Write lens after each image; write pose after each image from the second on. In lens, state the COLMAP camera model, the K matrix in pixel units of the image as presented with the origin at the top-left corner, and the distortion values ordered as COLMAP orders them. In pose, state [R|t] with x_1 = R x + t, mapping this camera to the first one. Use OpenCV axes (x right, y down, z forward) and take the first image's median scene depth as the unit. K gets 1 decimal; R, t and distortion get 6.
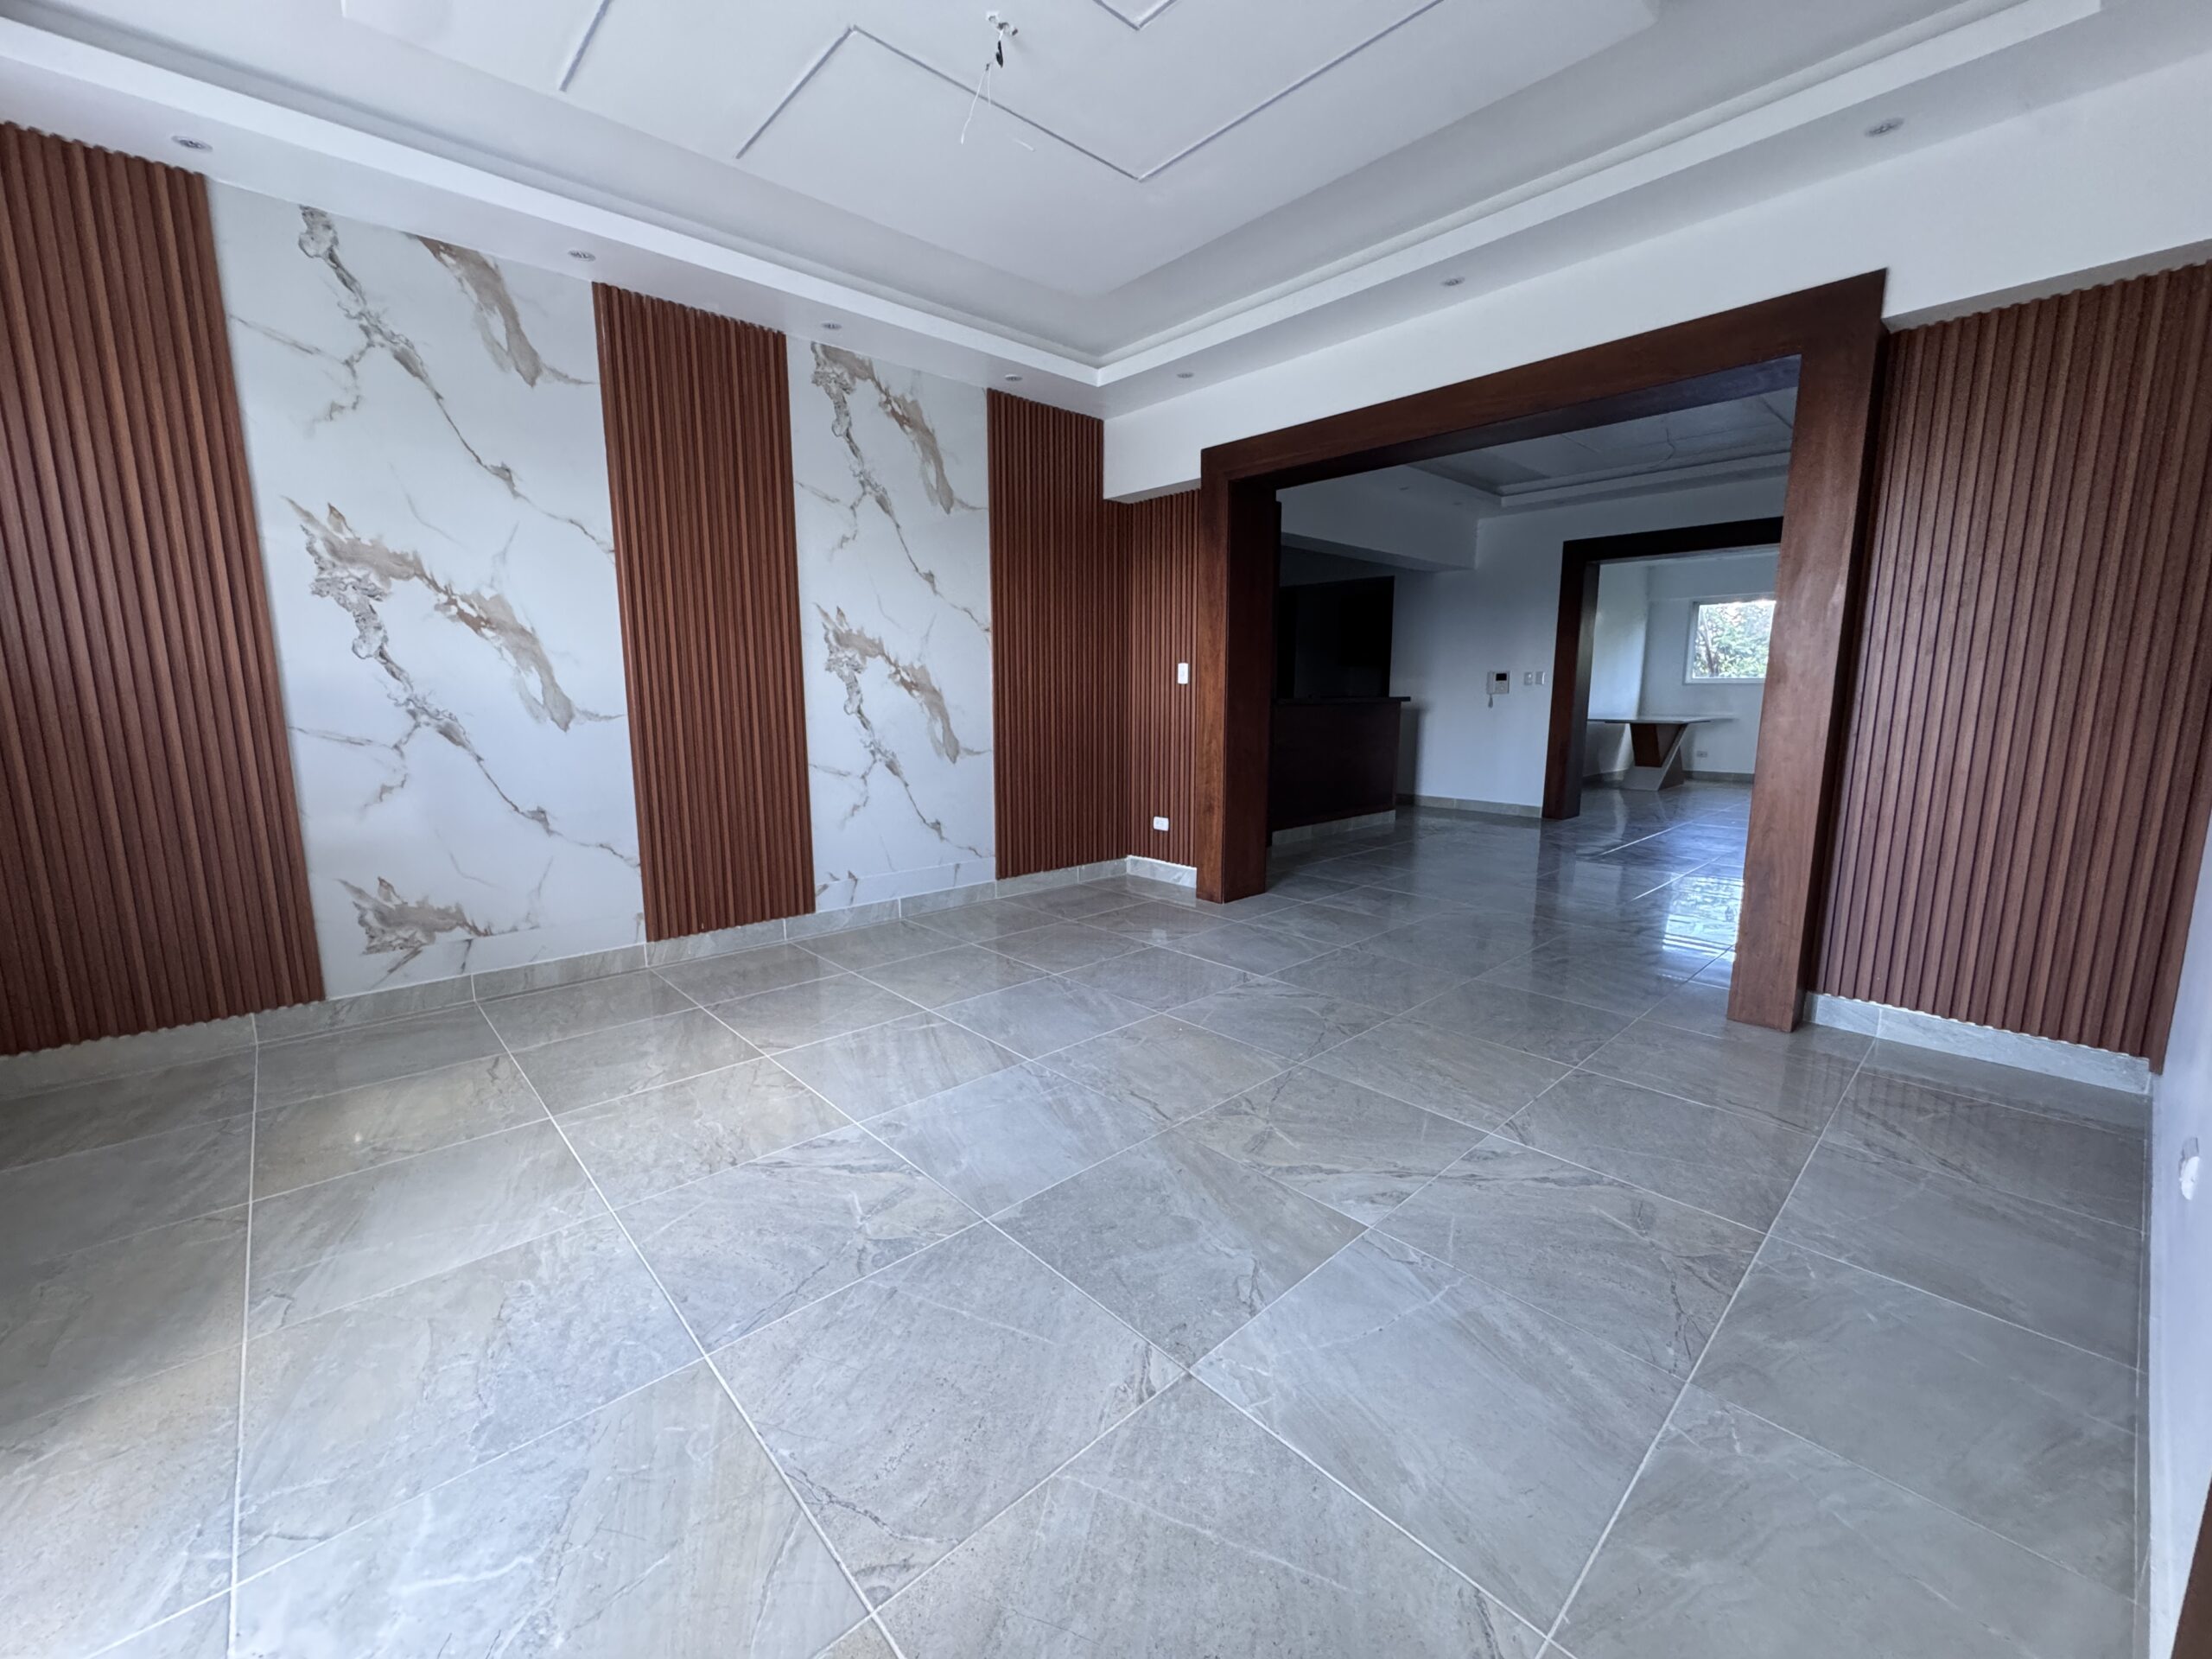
lens RADIAL K [[888.5, 0, 1104.7], [0, 888.5, 826.5], [0, 0, 1]] dist [-0.006478, 0.002741]
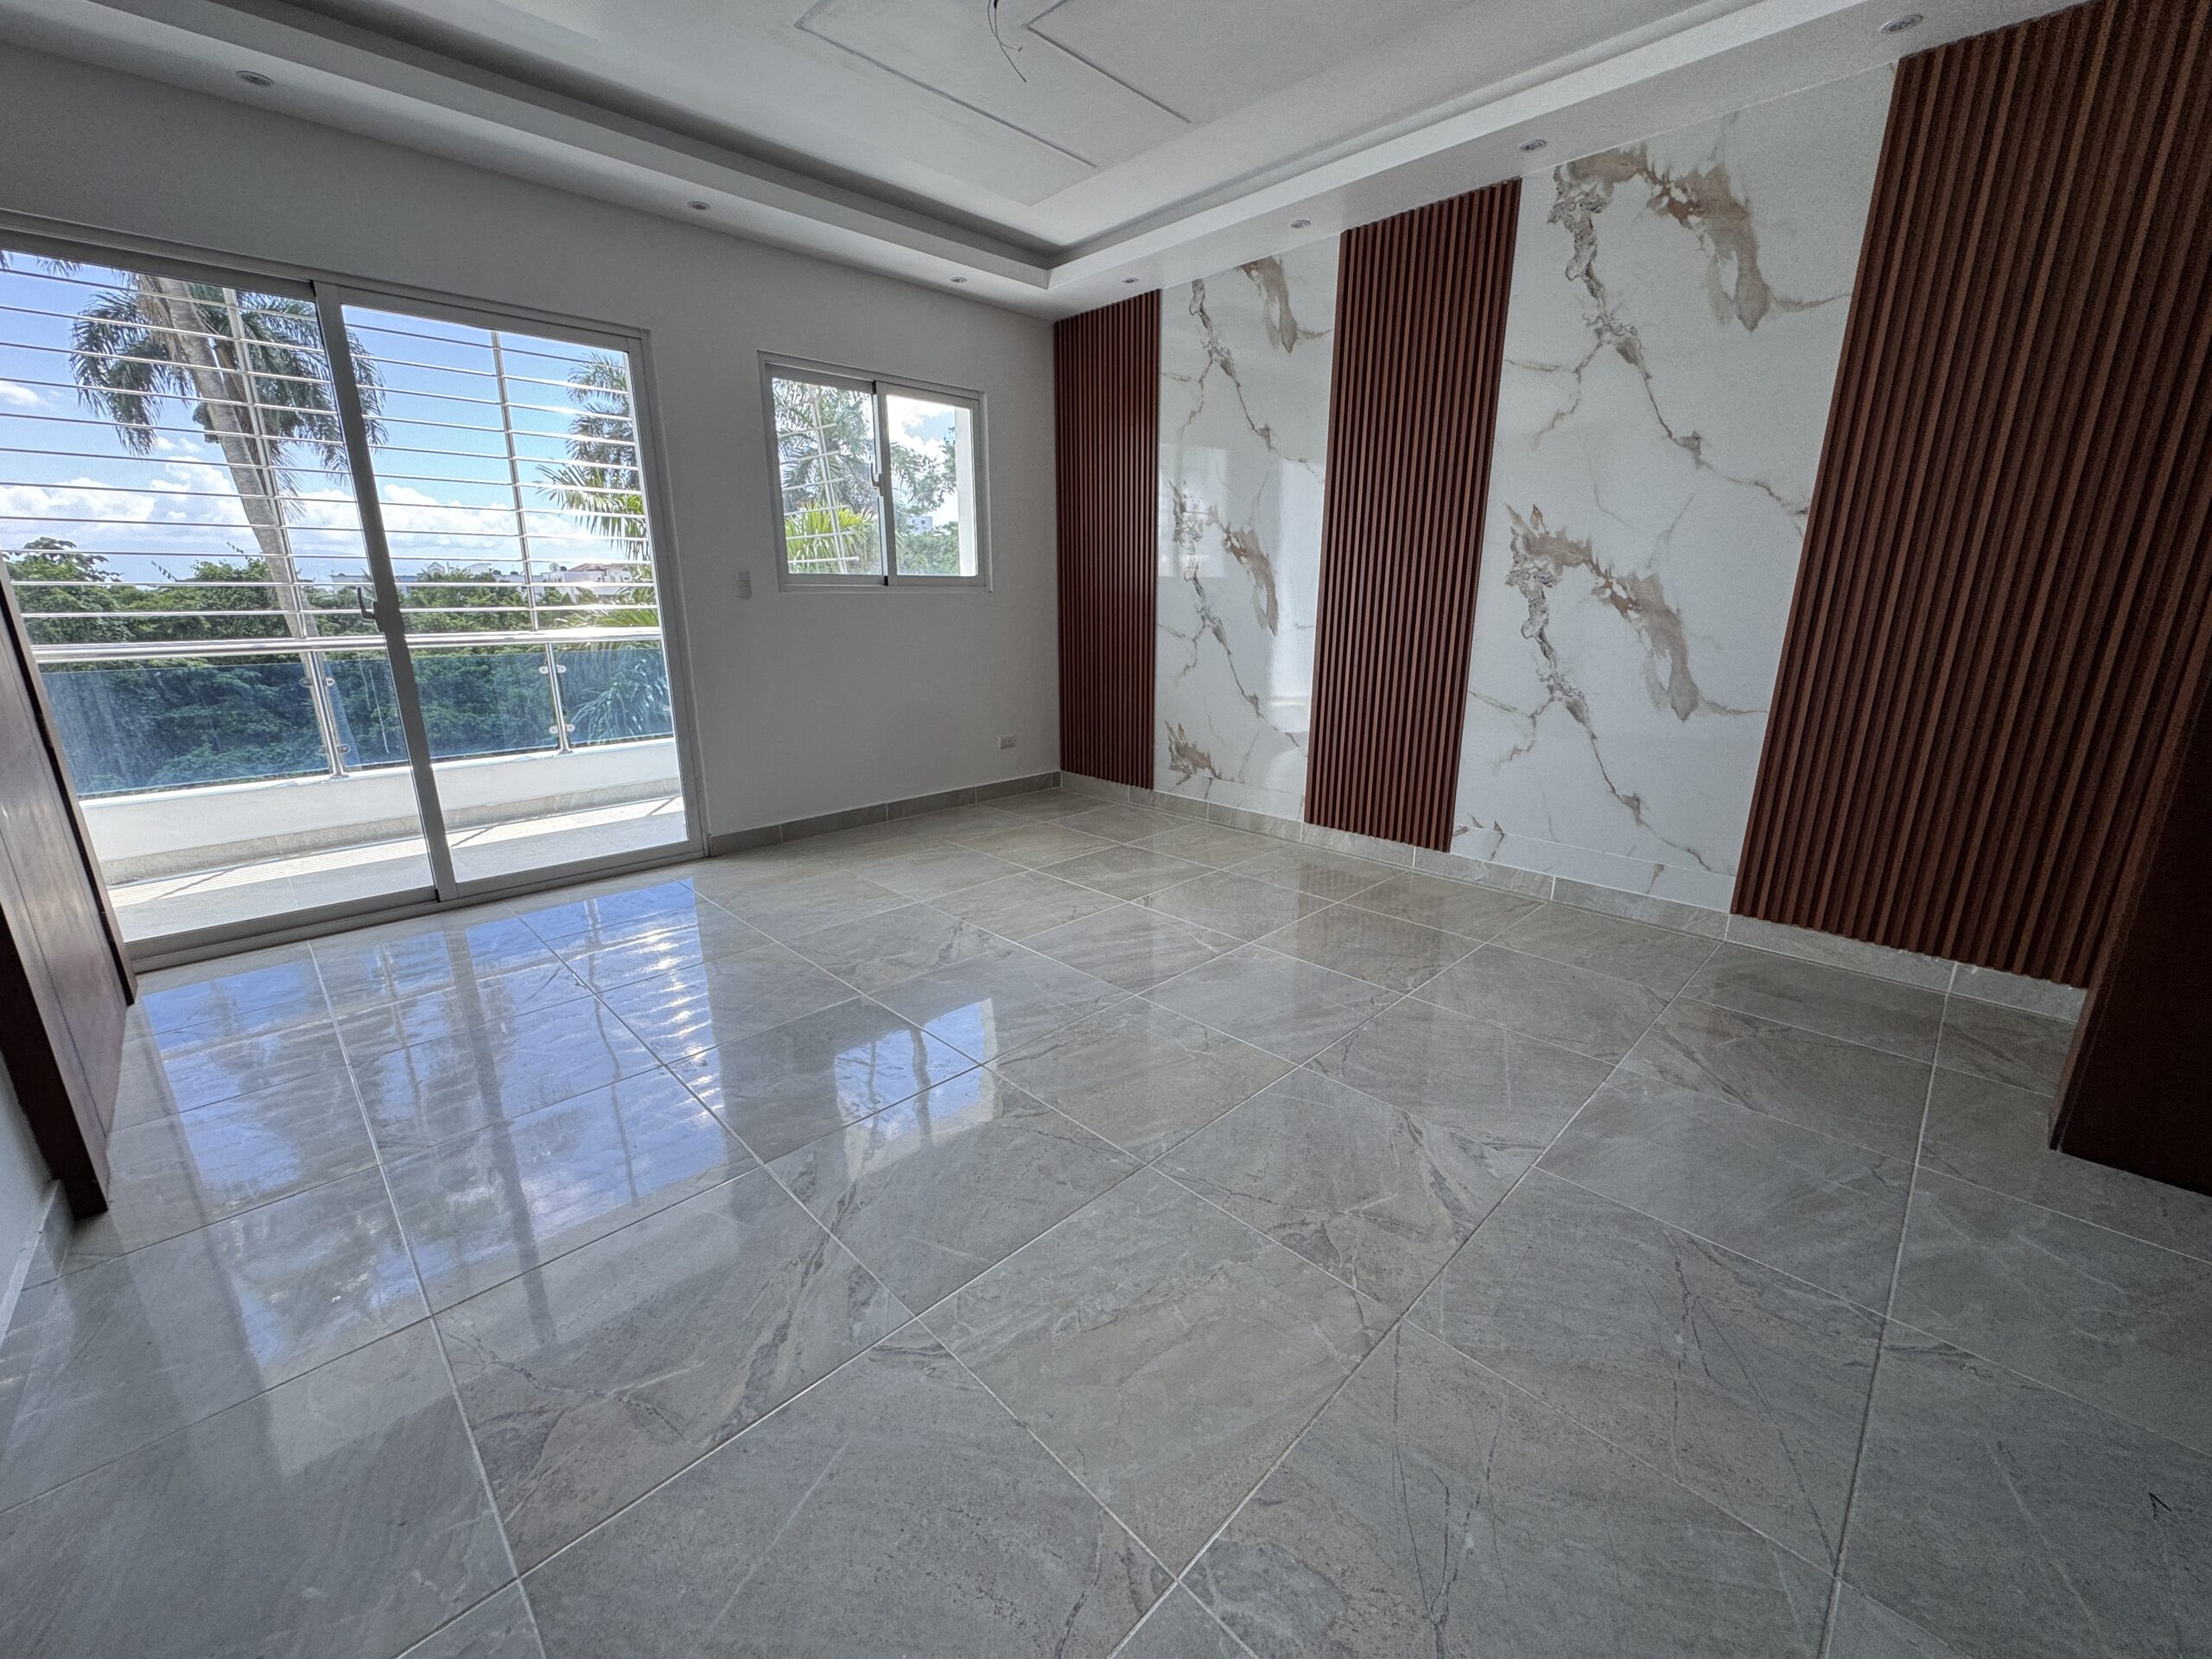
lens RADIAL K [[888.5, 0, 1106.1], [0, 888.5, 828.6], [0, 0, 1]] dist [-0.006478, 0.002741]
pose [[0.032015, 0.262000, -0.964537, 0.571497], [-0.155297, 0.954615, 0.254150, -0.111189], [0.987349, 0.141654, 0.071250, 0.606284]]
